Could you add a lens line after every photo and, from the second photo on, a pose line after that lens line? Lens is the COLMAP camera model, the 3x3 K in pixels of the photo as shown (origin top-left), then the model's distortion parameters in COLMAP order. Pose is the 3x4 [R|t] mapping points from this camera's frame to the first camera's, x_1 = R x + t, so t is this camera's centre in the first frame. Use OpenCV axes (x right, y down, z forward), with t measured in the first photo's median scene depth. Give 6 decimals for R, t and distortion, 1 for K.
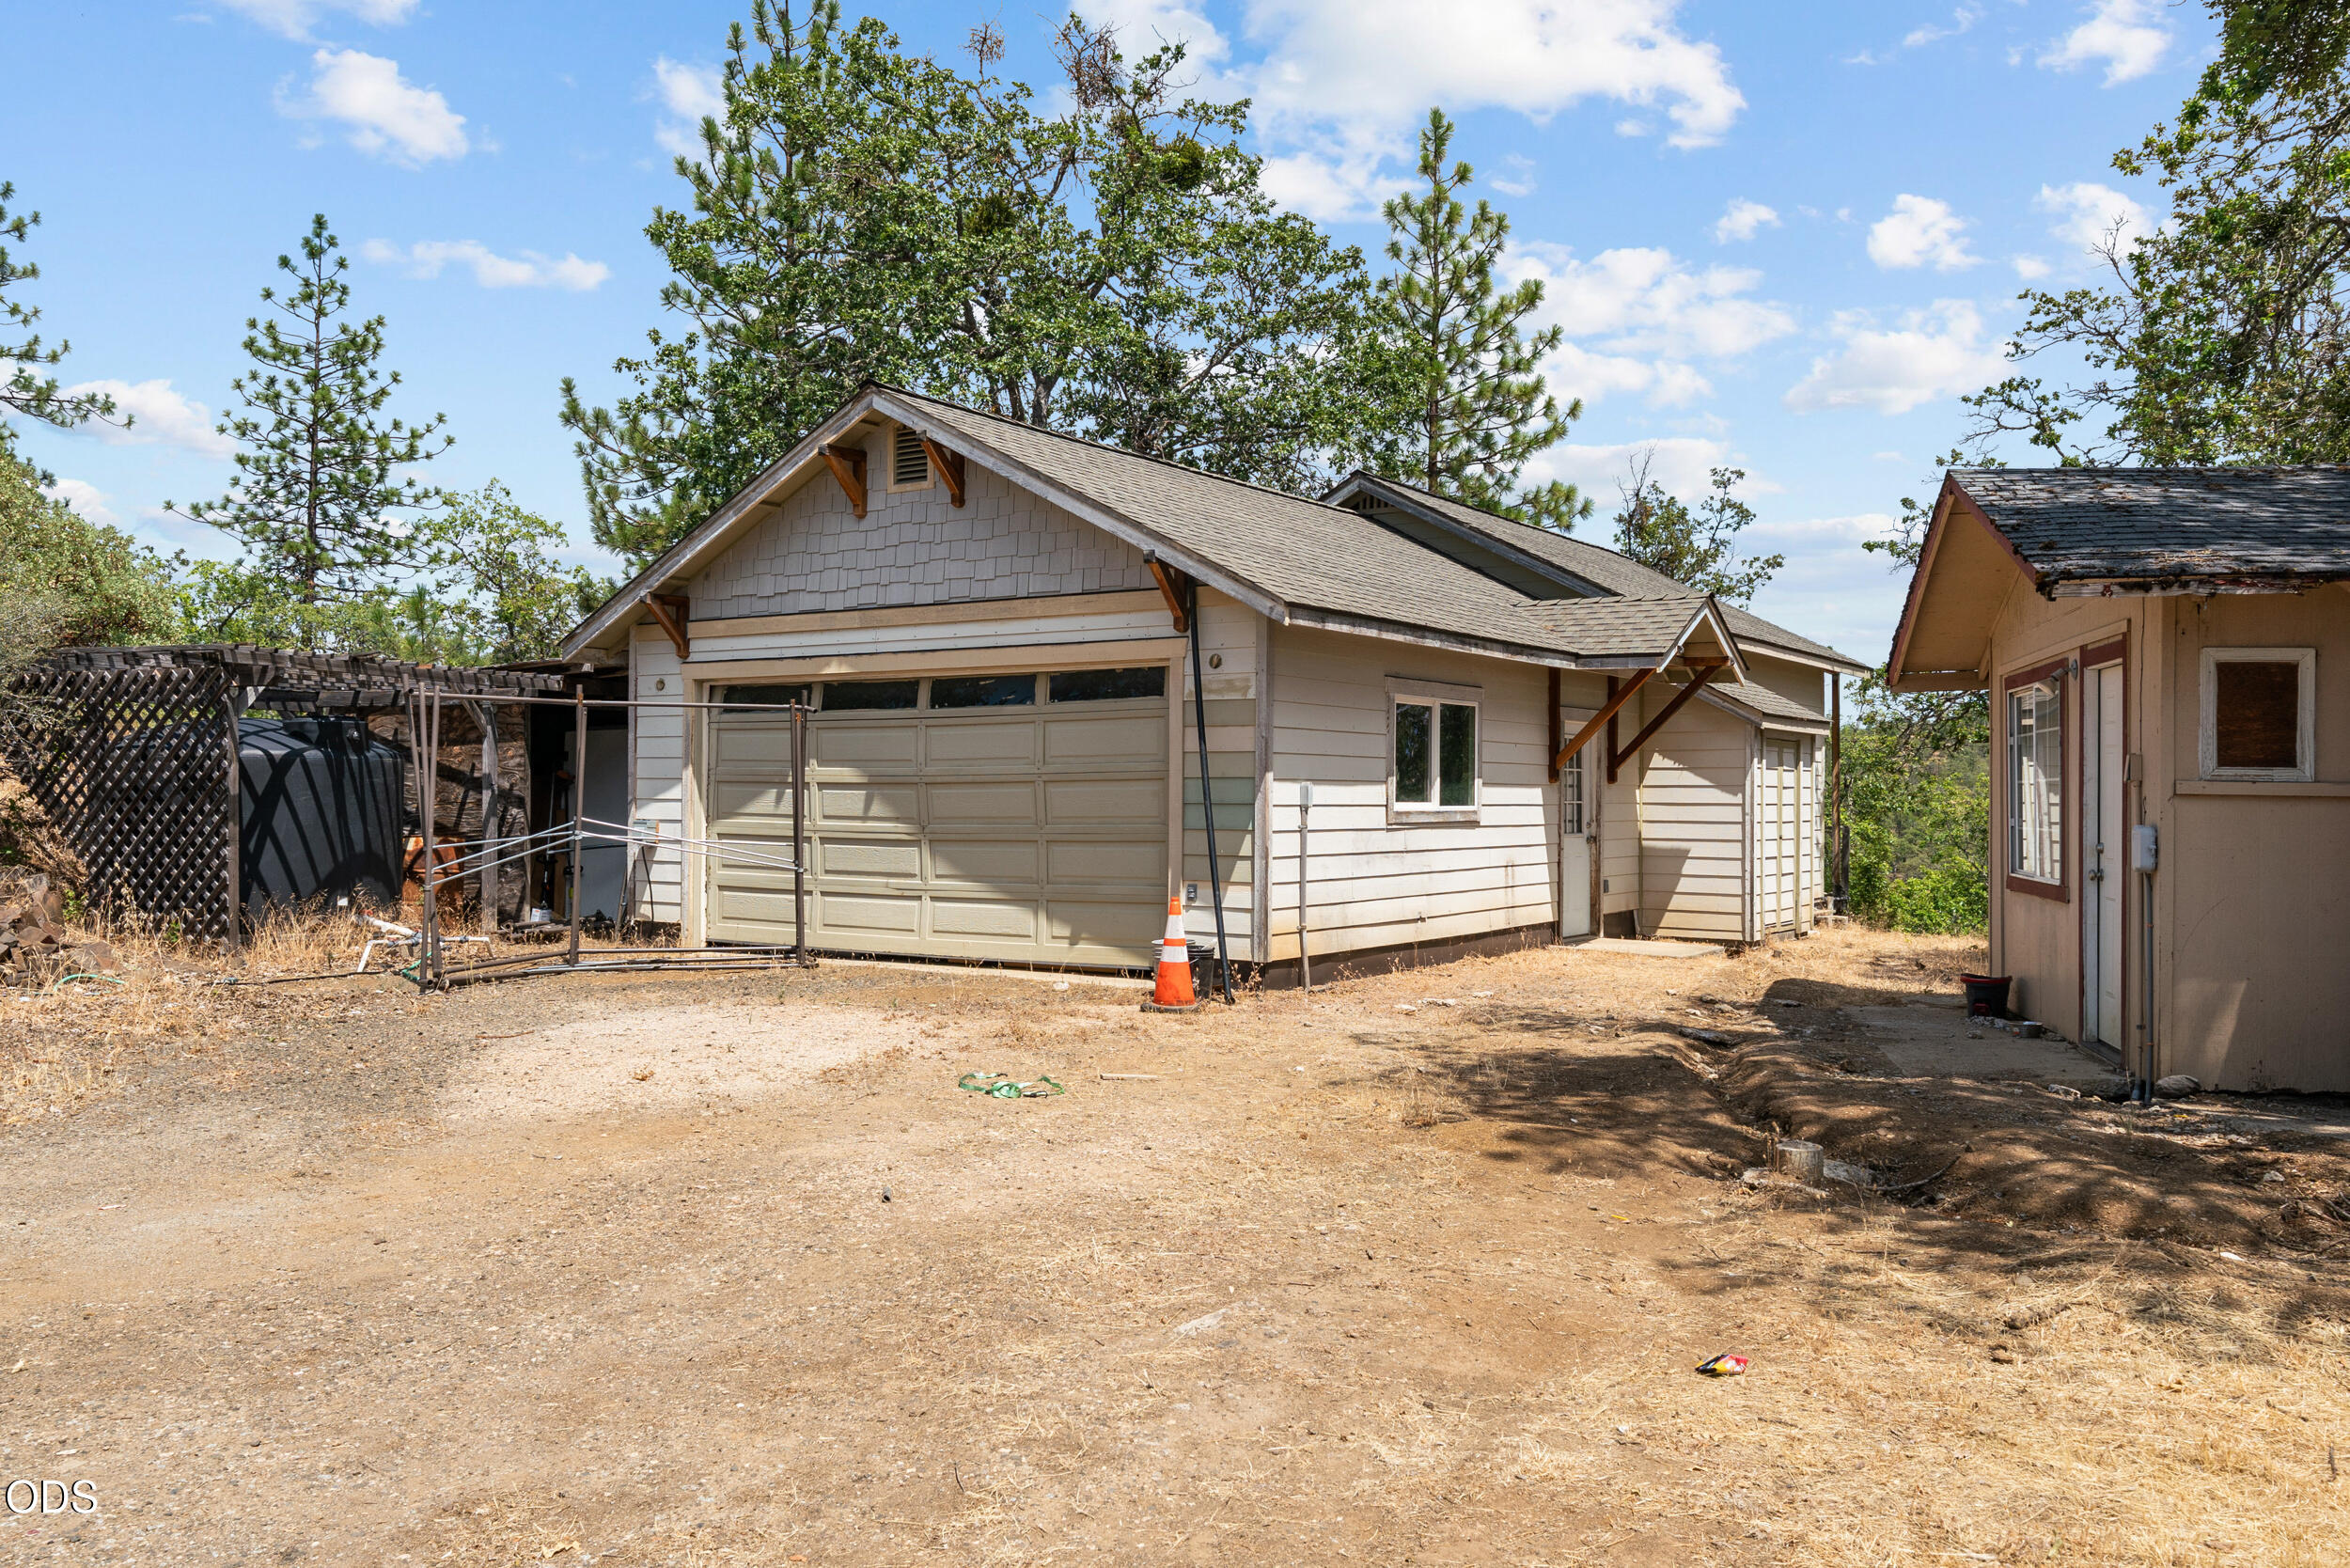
lens RADIAL K [[1846.4, 0, 1175.0], [0, 1846.4, 784.0], [0, 0, 1]] dist [-0.000348, 0.002447]
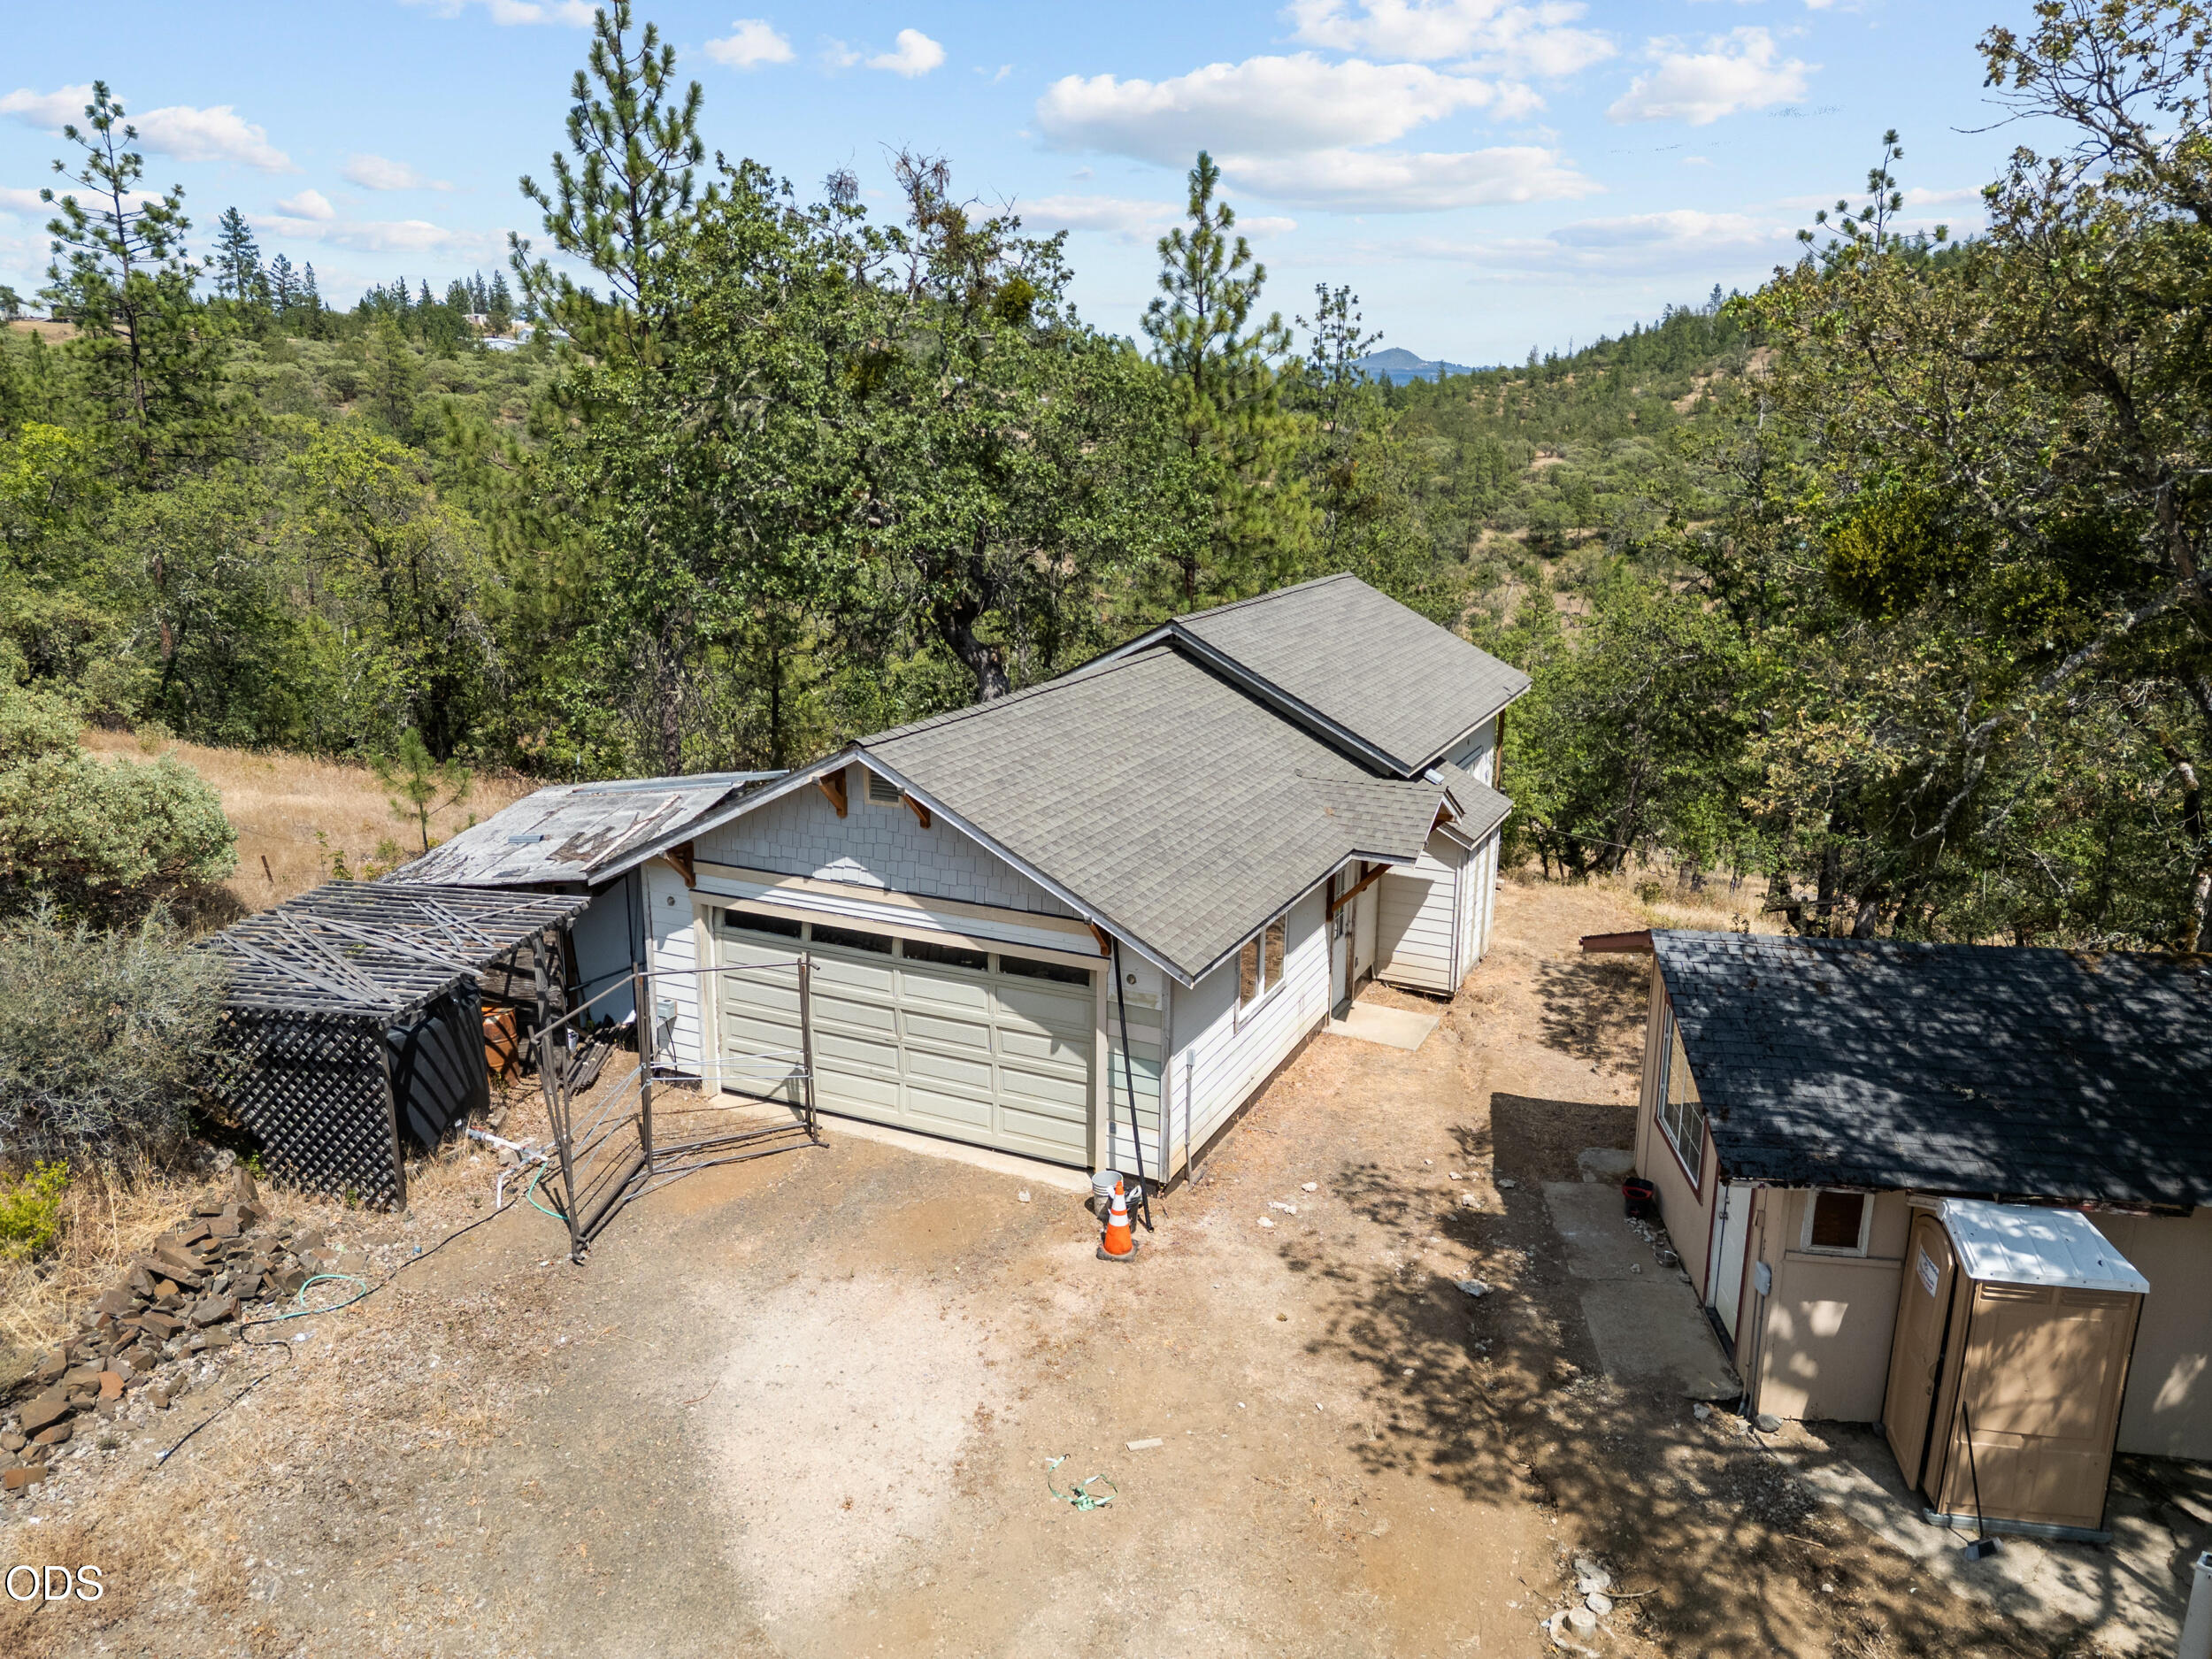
lens RADIAL K [[1551.3, 0, 1128.8], [0, 1551.3, 808.3], [0, 0, 1]] dist [0.060840, -0.032382]
pose [[0.988587, -0.033170, 0.146953, -0.068635], [-0.004204, 0.969006, 0.247001, -0.222048], [-0.150591, -0.244800, 0.957808, -0.044996]]
